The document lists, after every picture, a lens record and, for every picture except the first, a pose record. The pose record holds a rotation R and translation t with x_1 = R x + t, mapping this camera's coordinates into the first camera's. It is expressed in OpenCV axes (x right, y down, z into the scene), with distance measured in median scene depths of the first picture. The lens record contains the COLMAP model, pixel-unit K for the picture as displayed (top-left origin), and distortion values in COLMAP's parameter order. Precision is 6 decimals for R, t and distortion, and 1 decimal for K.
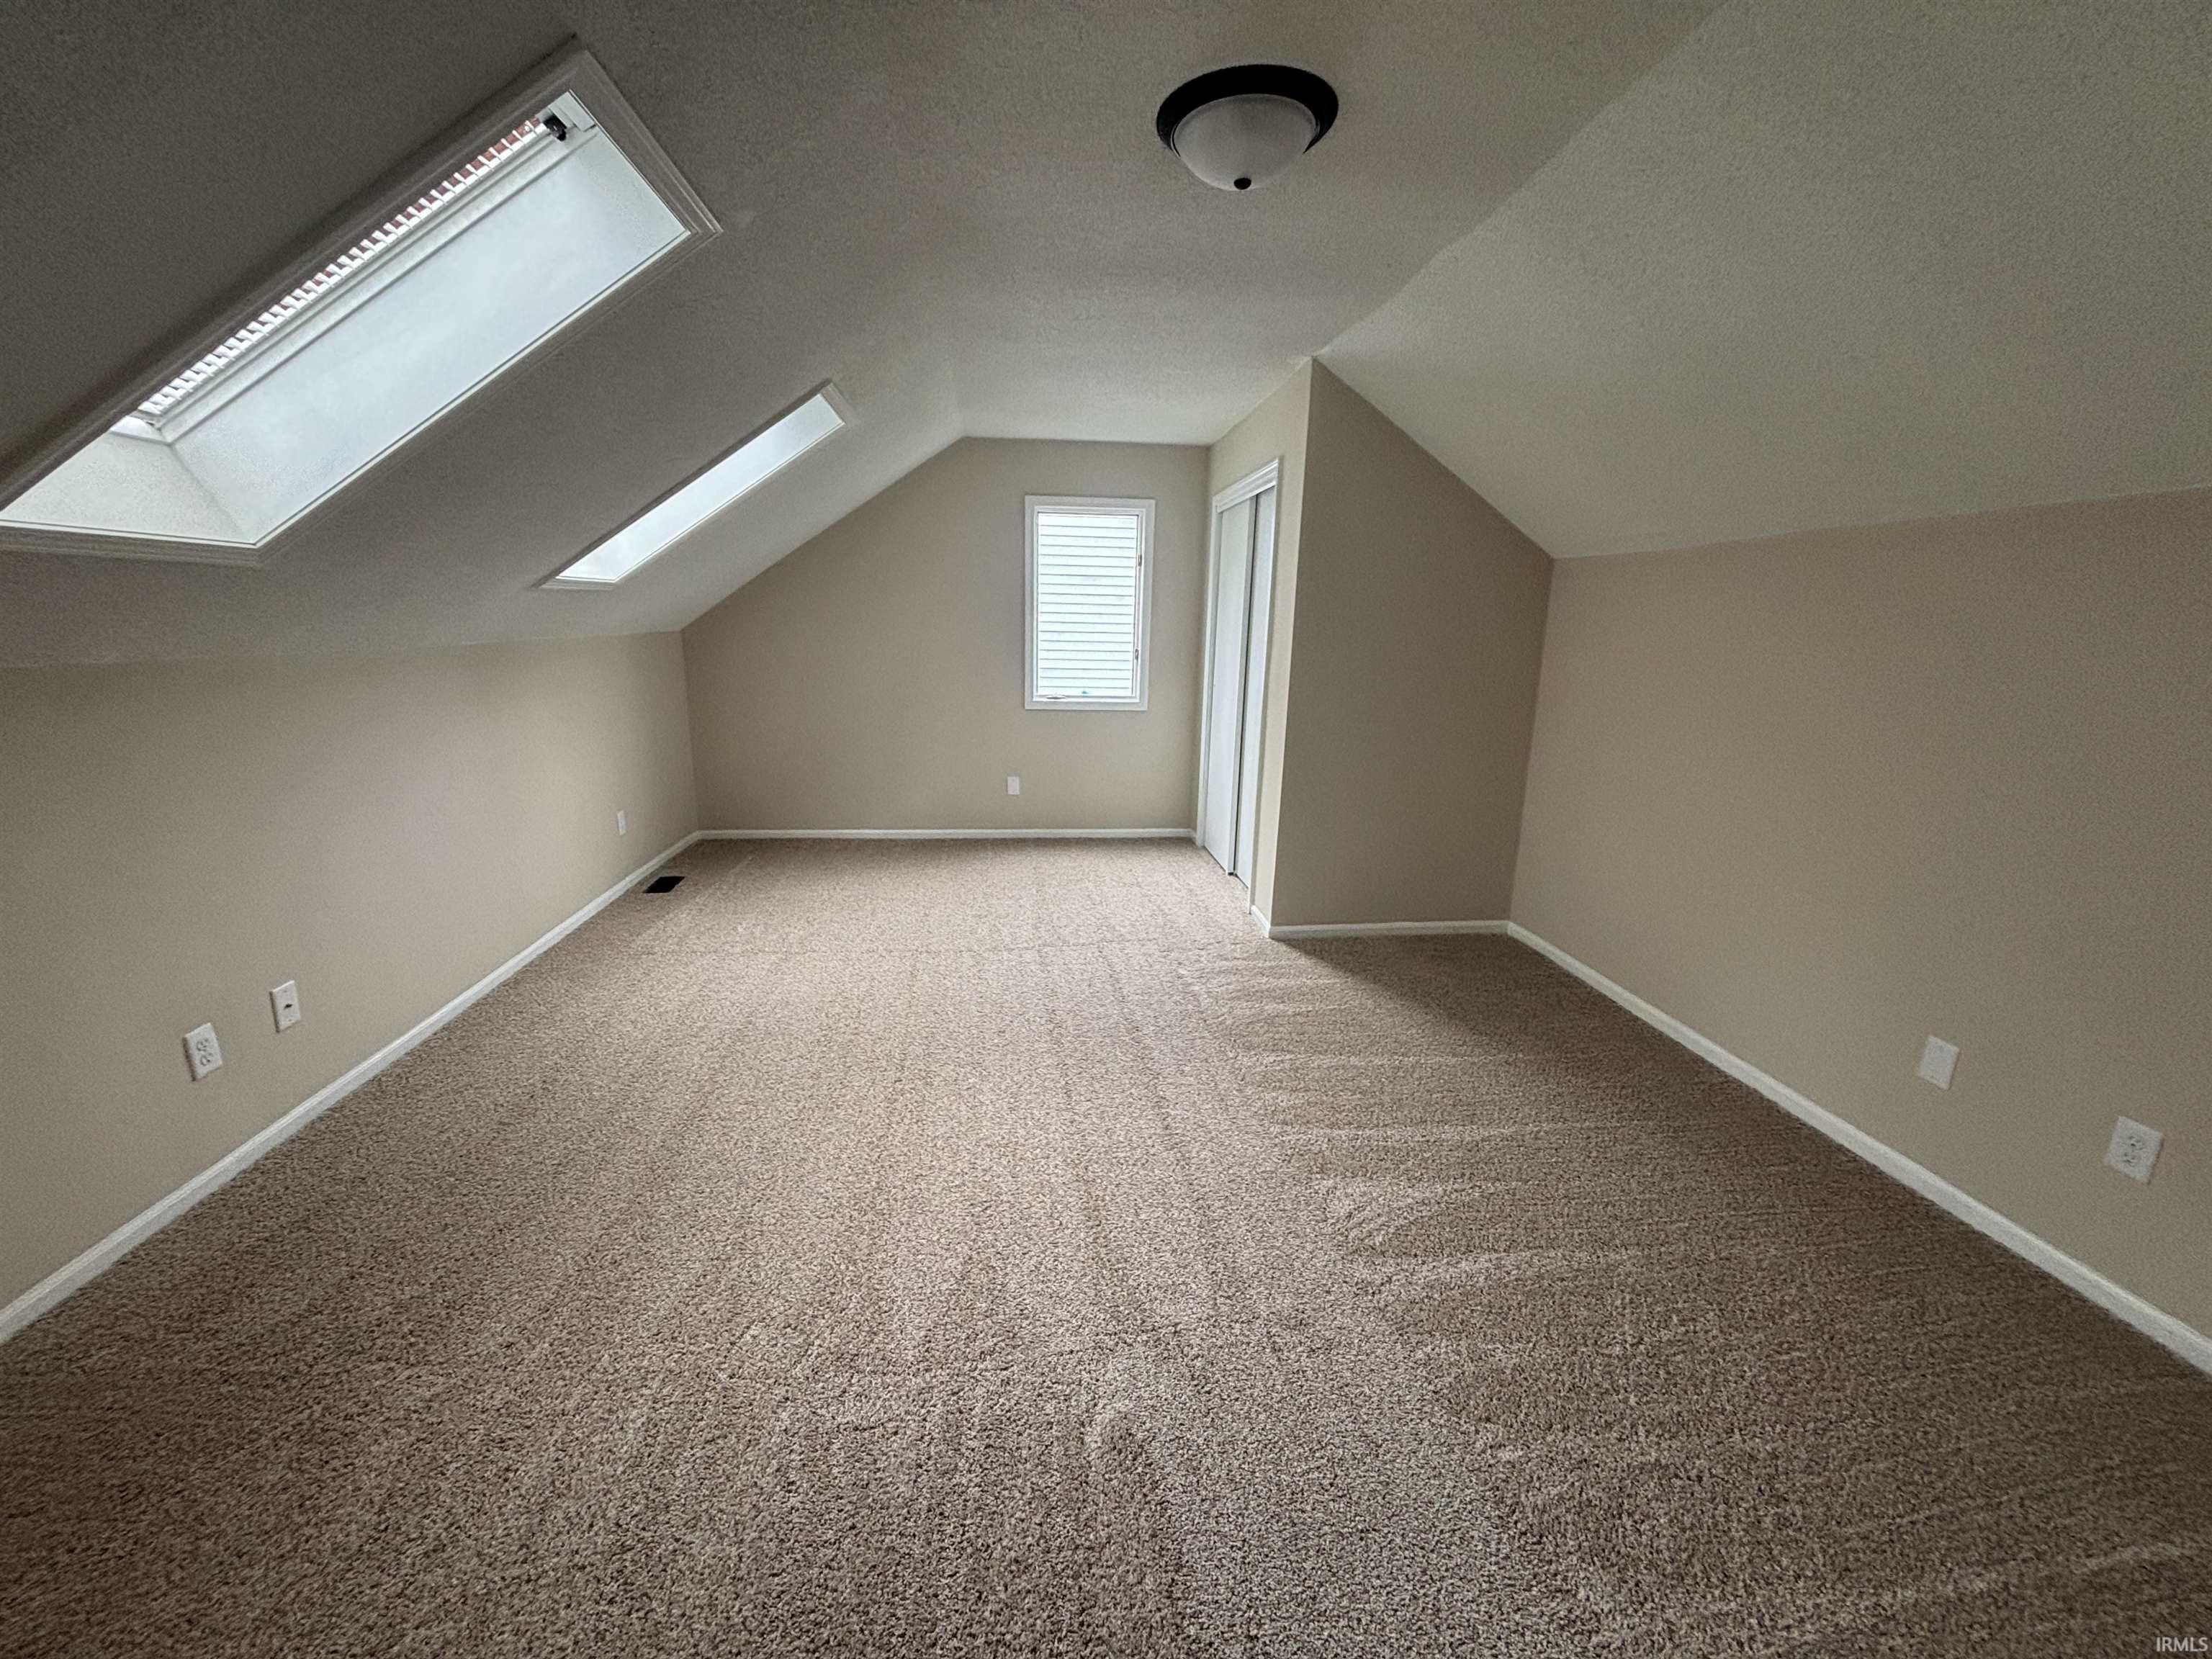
lens RADIAL K [[890.4, 0, 1100.3], [0, 890.4, 827.9], [0, 0, 1]] dist [0.000152, 0.000269]
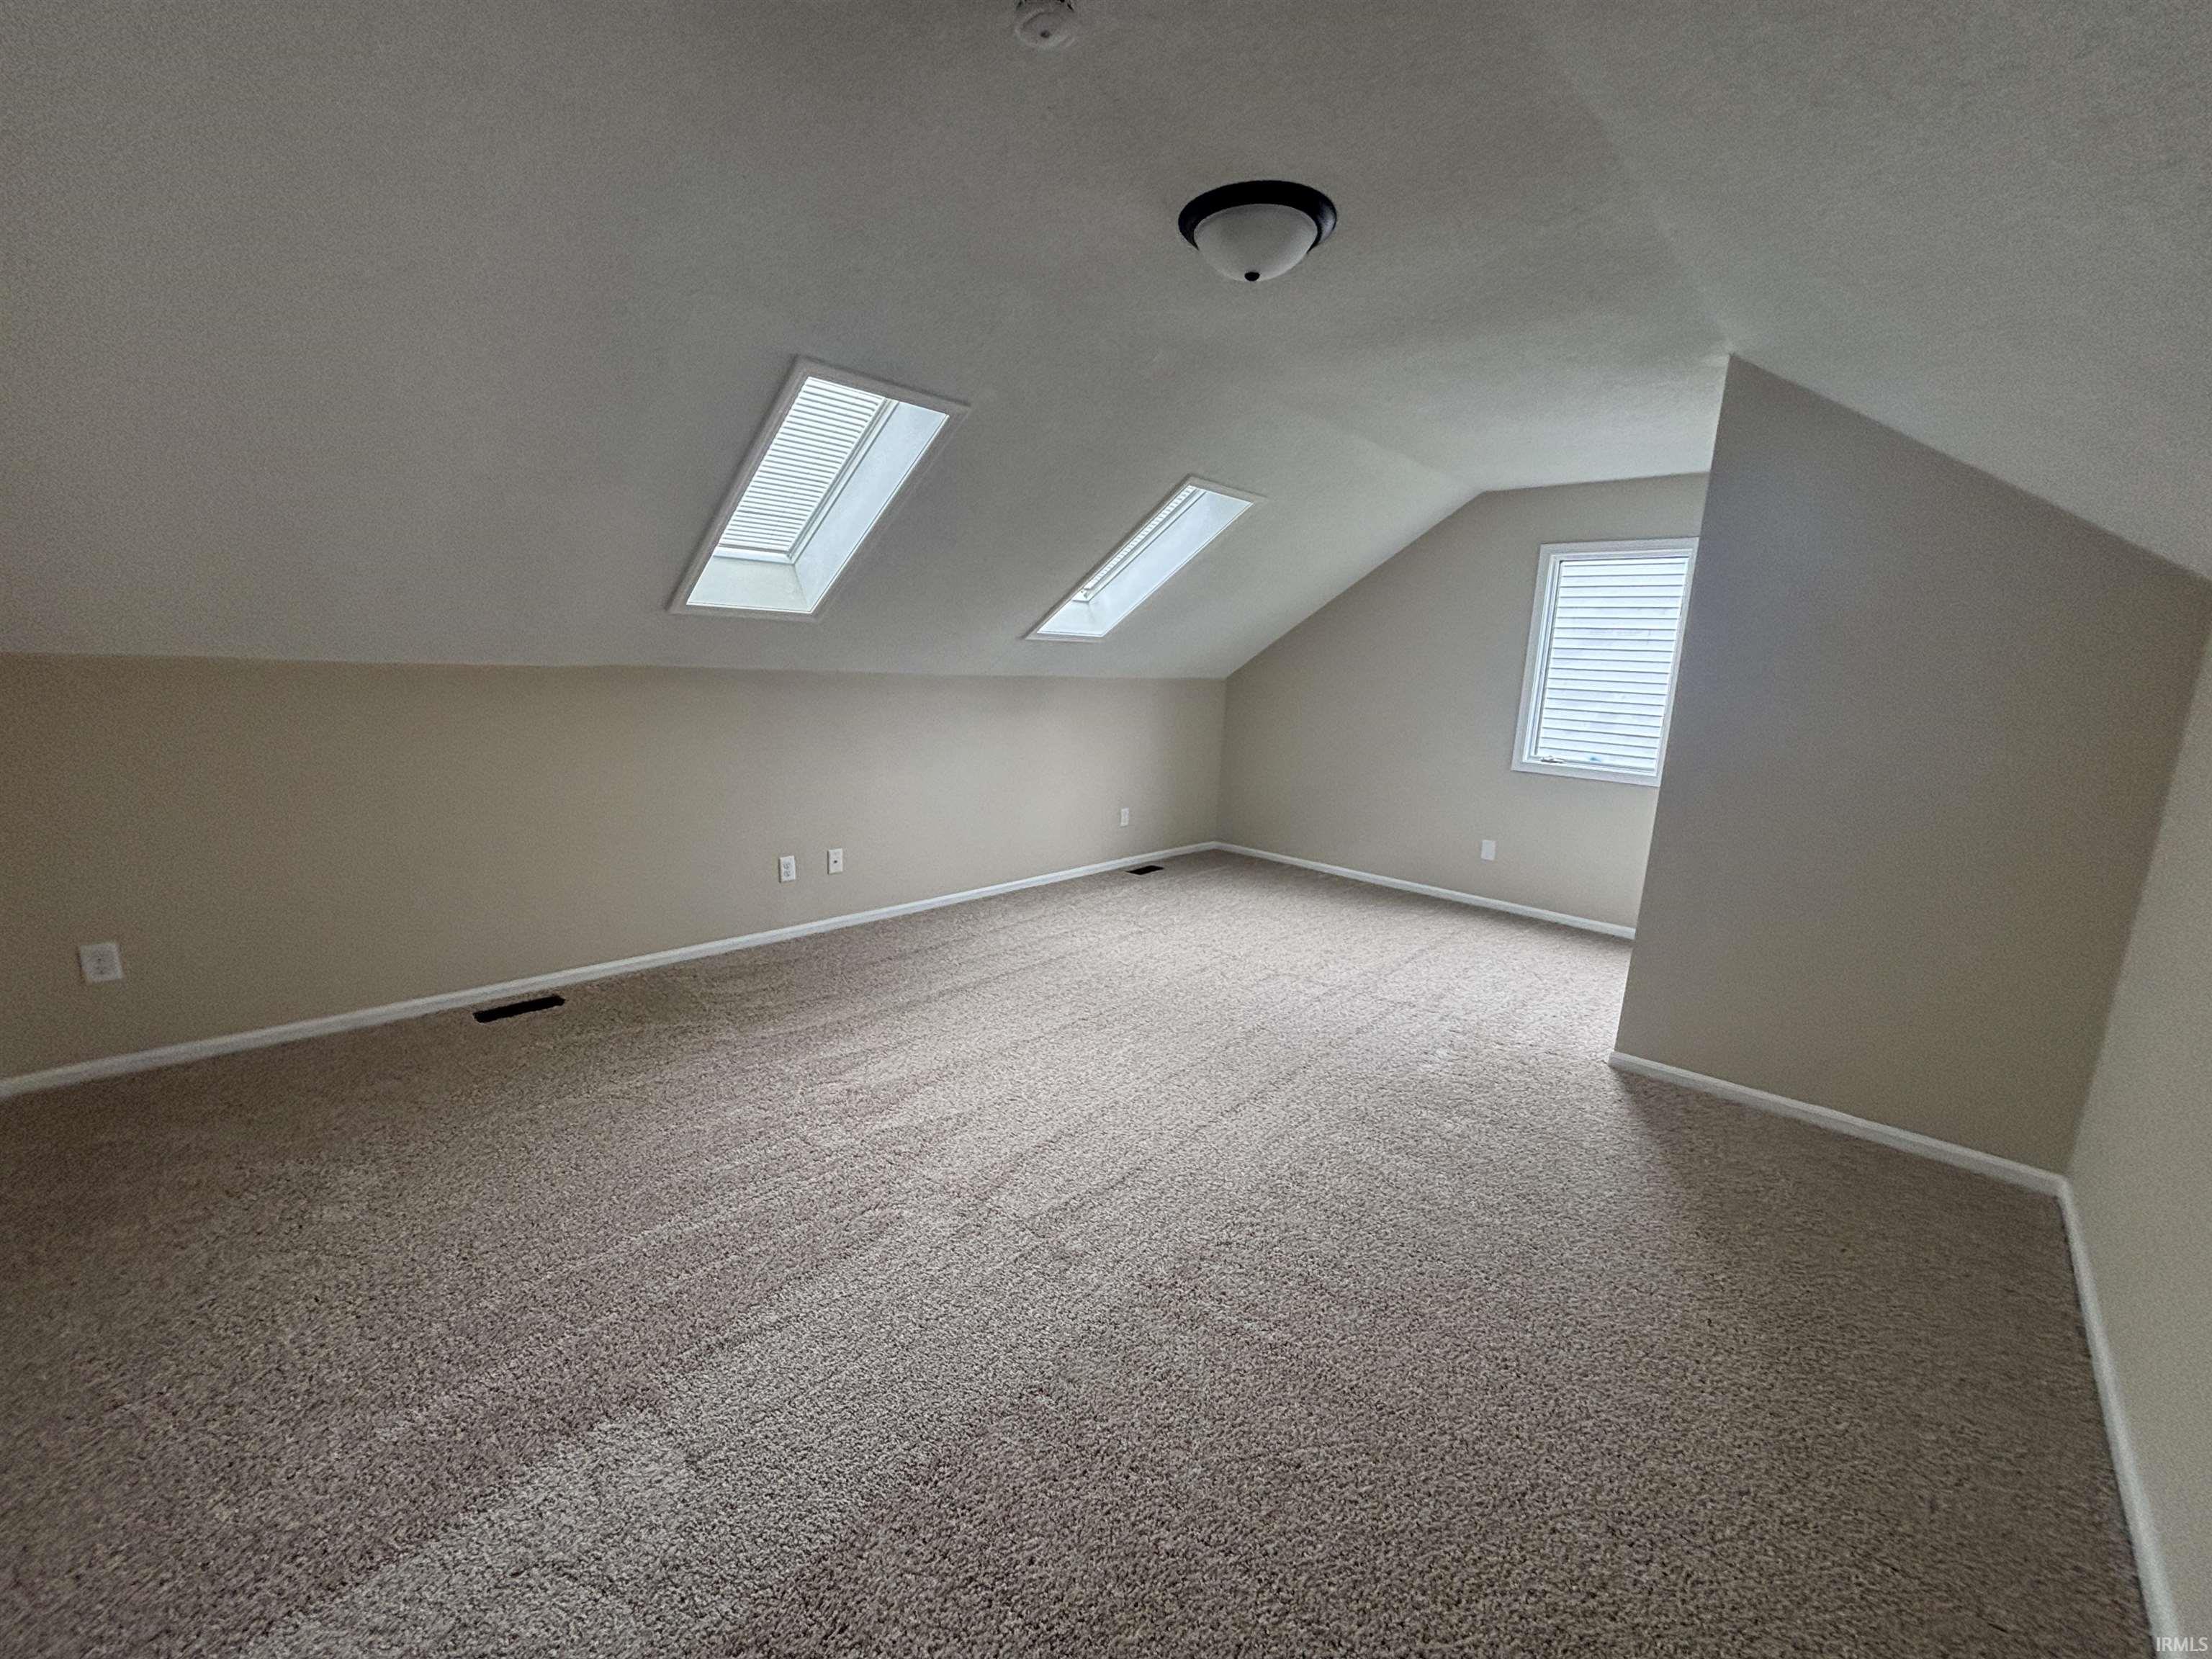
lens RADIAL K [[890.4, 0, 1076.2], [0, 890.4, 824.9], [0, 0, 1]] dist [0.000152, 0.000269]
pose [[0.653817, 0.151792, -0.741271, 0.448104], [-0.203466, 0.978857, 0.020983, -0.006645], [0.728784, 0.137104, 0.670878, 0.077001]]
